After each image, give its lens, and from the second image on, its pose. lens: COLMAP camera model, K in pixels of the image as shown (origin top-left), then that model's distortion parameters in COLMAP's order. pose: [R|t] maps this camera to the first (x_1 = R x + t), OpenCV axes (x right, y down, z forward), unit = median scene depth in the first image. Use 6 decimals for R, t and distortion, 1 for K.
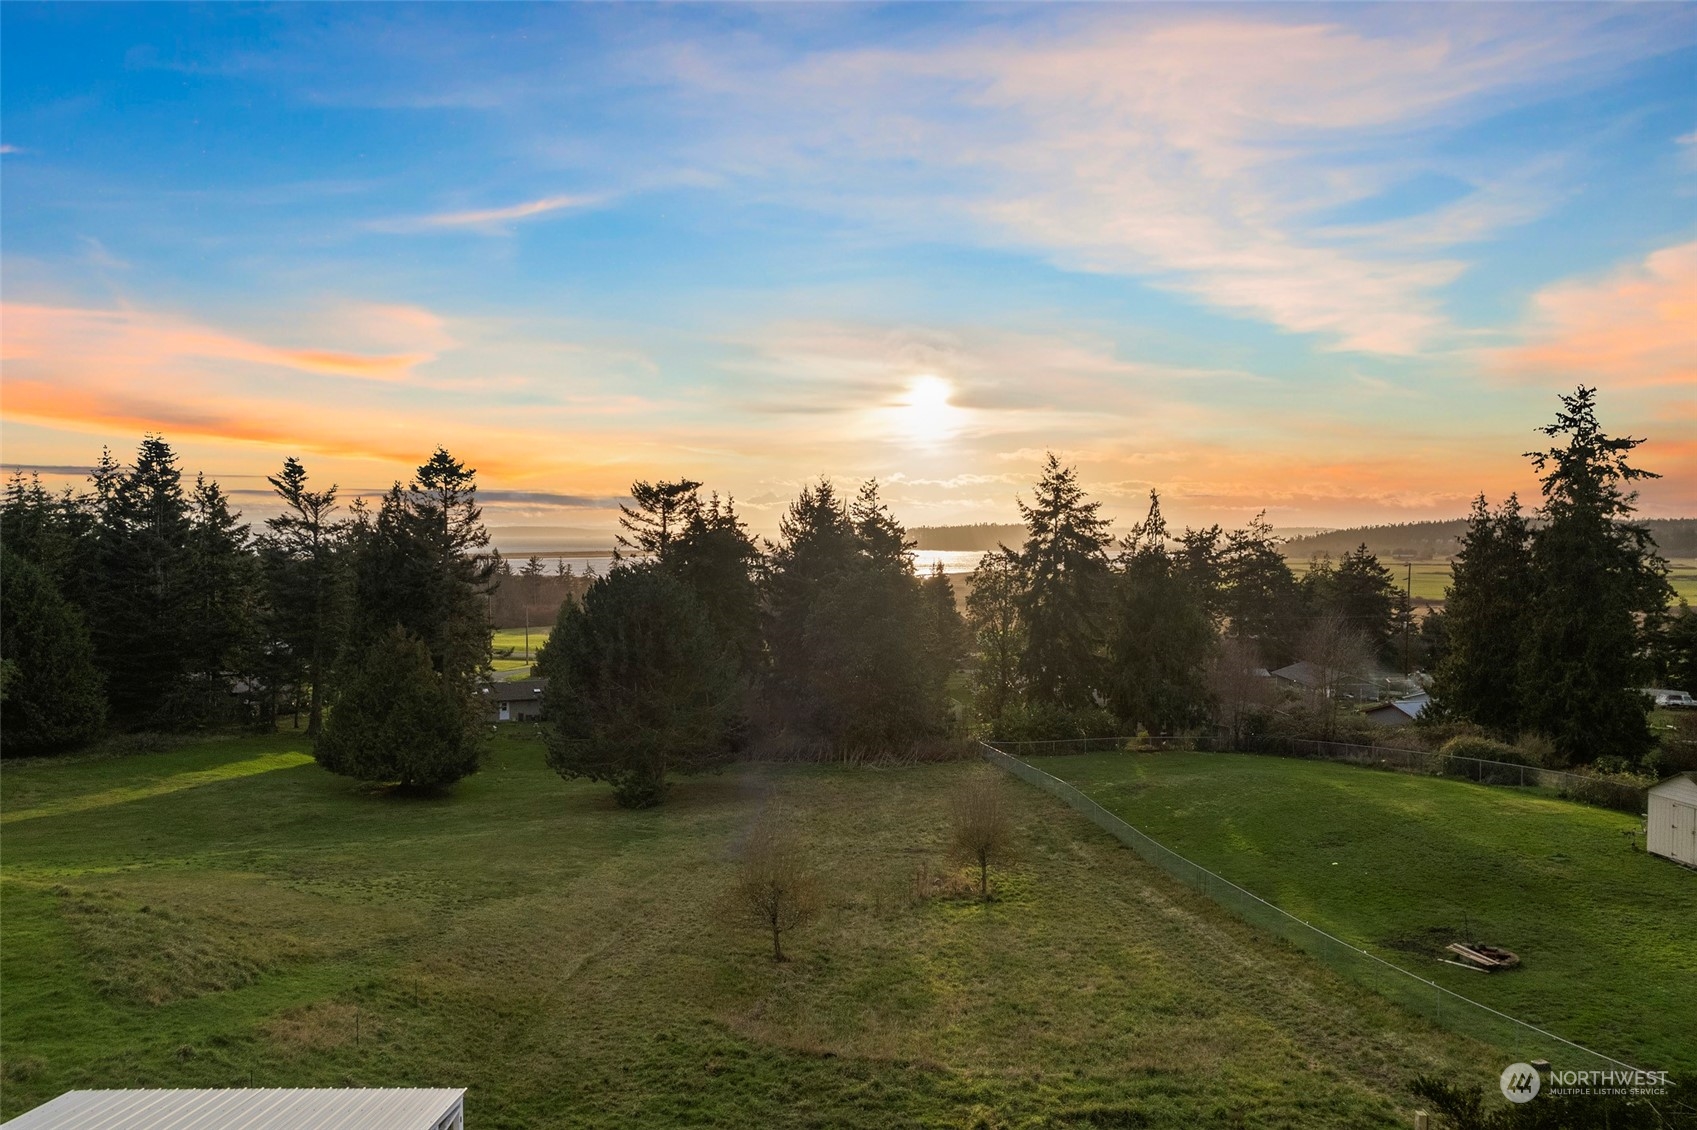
lens RADIAL K [[1128.2, 0, 848.5], [0, 1128.2, 565.0], [0, 0, 1]] dist [-0.038910, 0.000941]
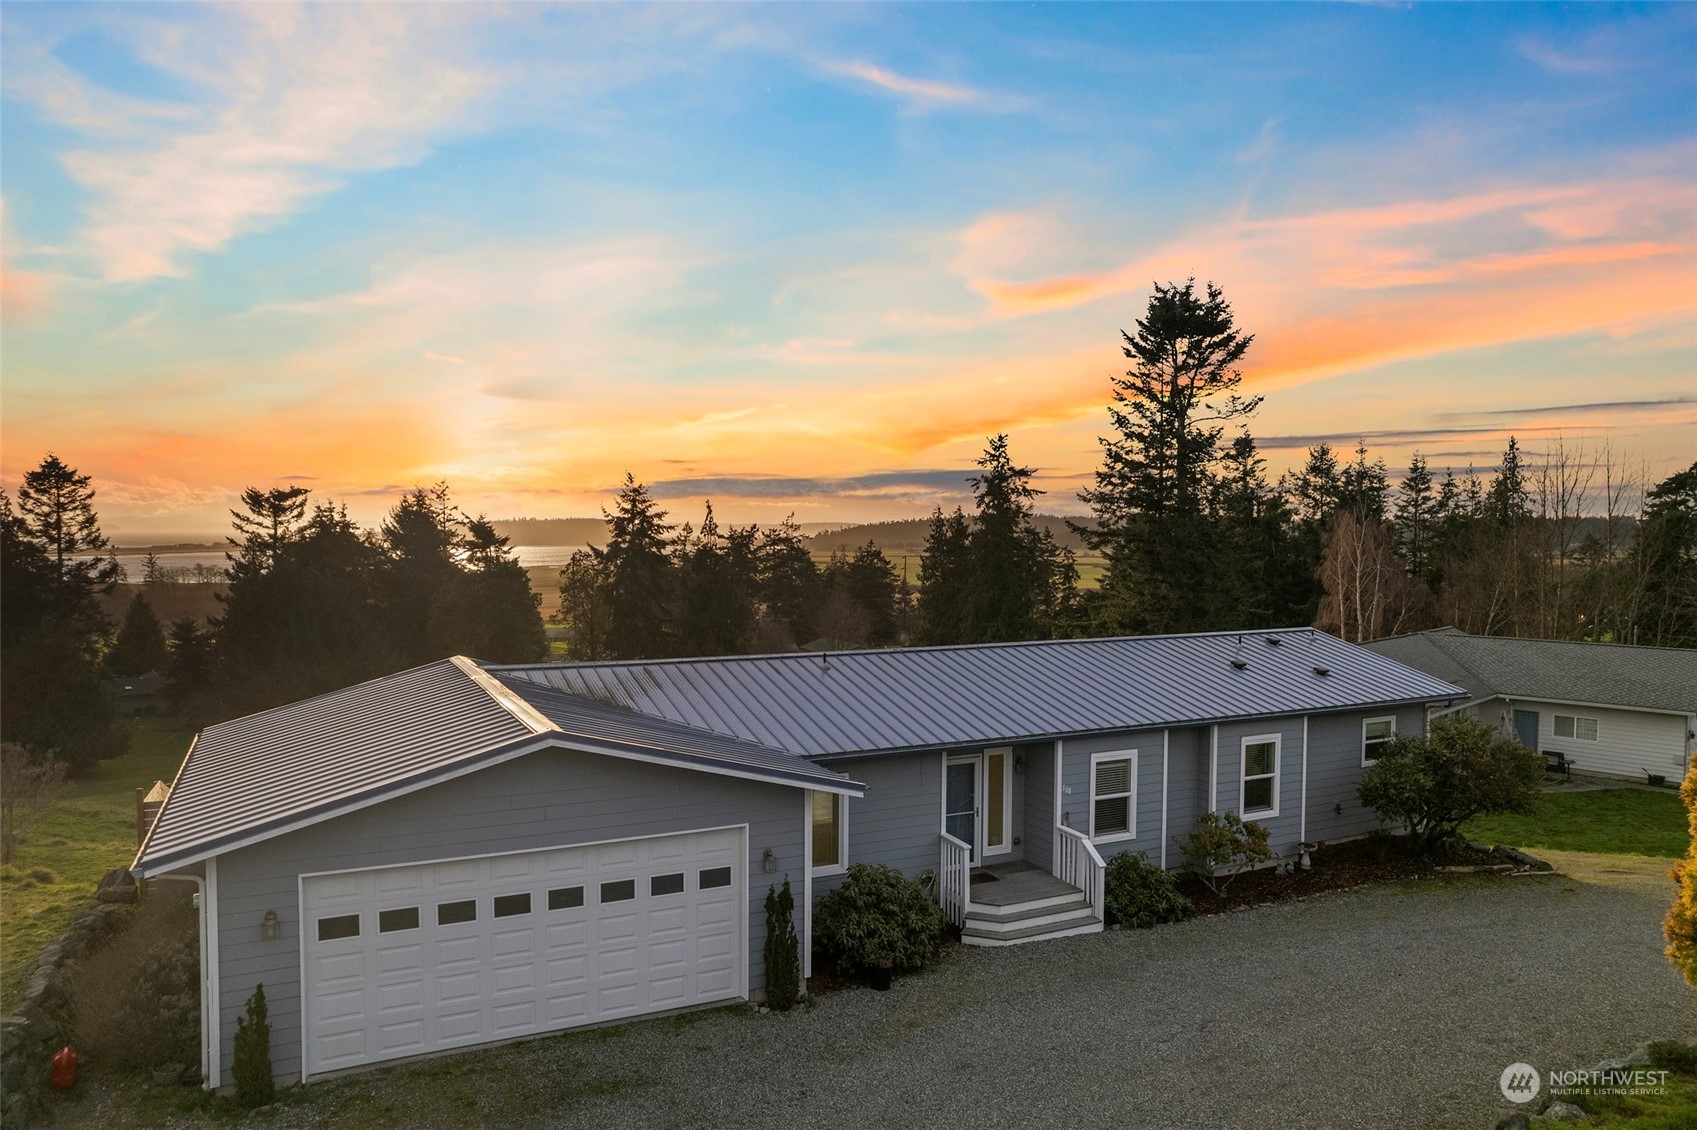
lens RADIAL K [[1128.2, 0, 848.5], [0, 1128.2, 565.0], [0, 0, 1]] dist [-0.038910, 0.000941]
pose [[0.920548, -0.012613, 0.390427, -0.083414], [0.010738, 0.999918, 0.006986, -0.001189], [-0.390483, -0.002239, 0.920608, -0.241569]]
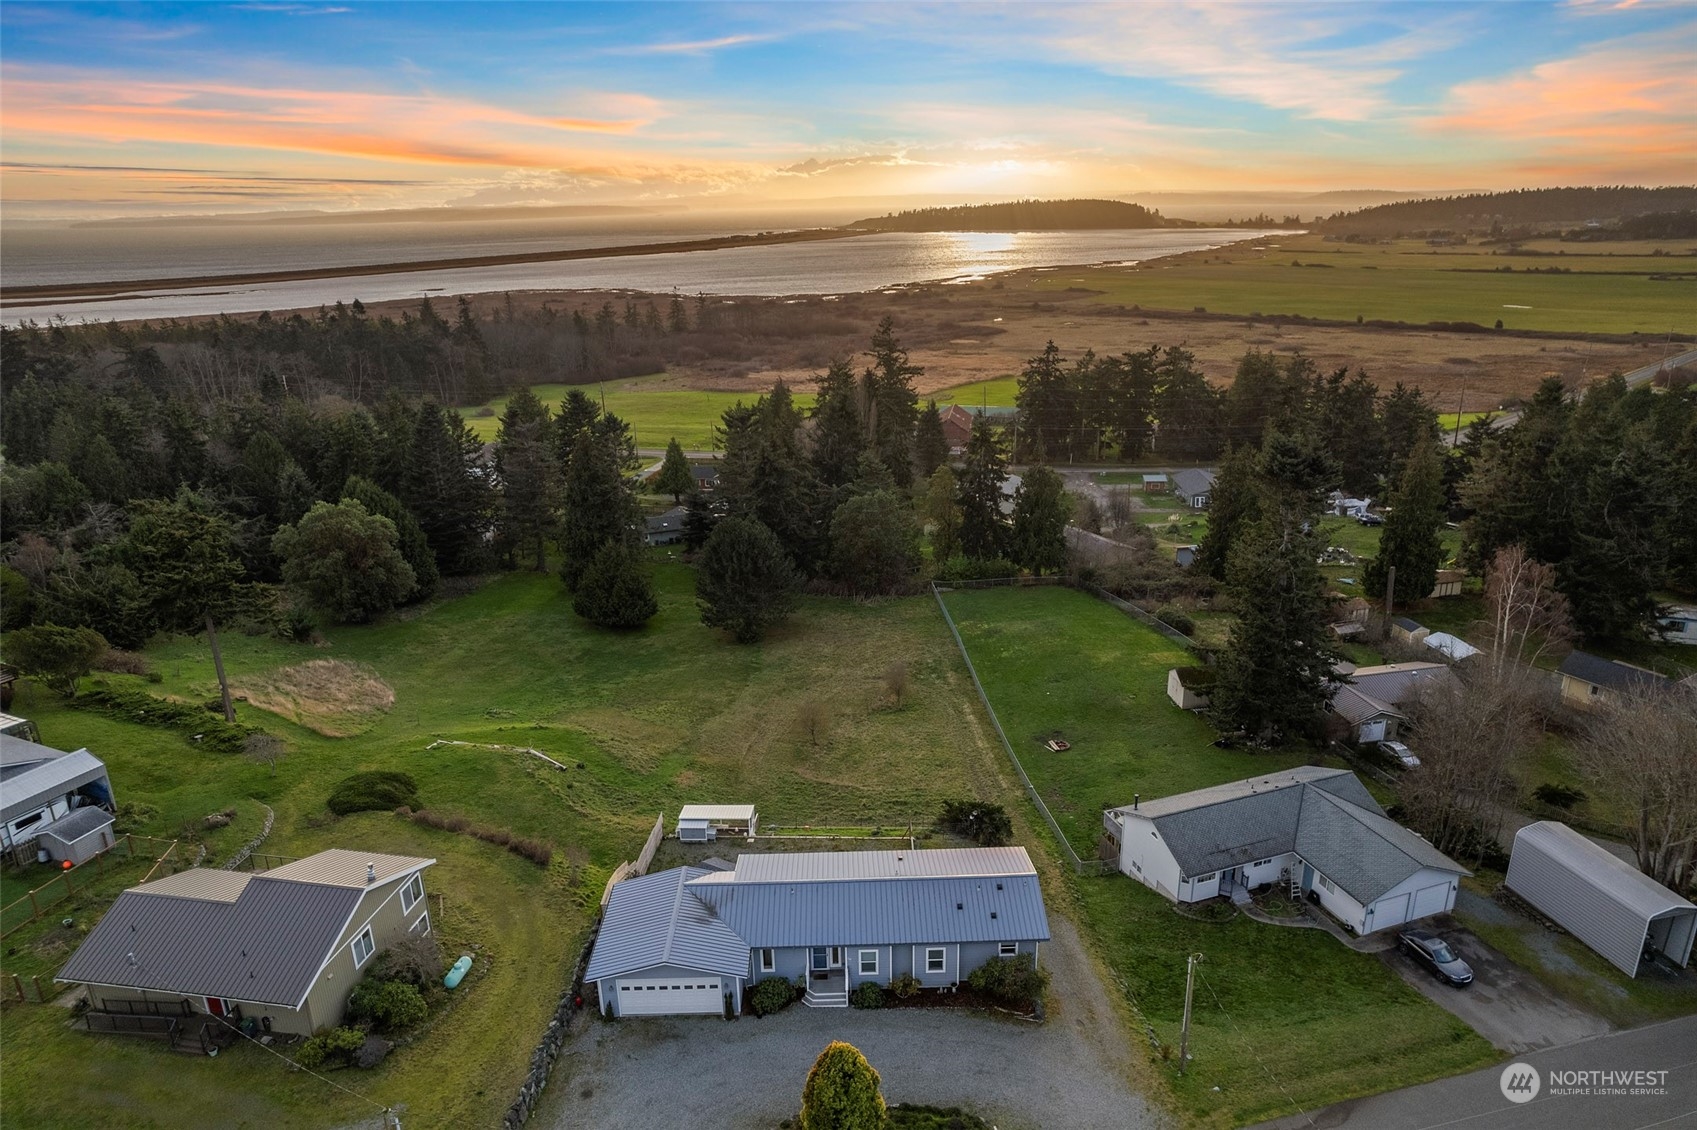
lens RADIAL K [[1103.3, 0, 848.5], [0, 1103.3, 565.0], [0, 0, 1]] dist [-0.071328, 0.065292]
pose [[0.998853, -0.011622, -0.046459, 0.059930], [0.024788, 0.955517, 0.293894, -0.341331], [0.040977, -0.294708, 0.954708, -0.580257]]
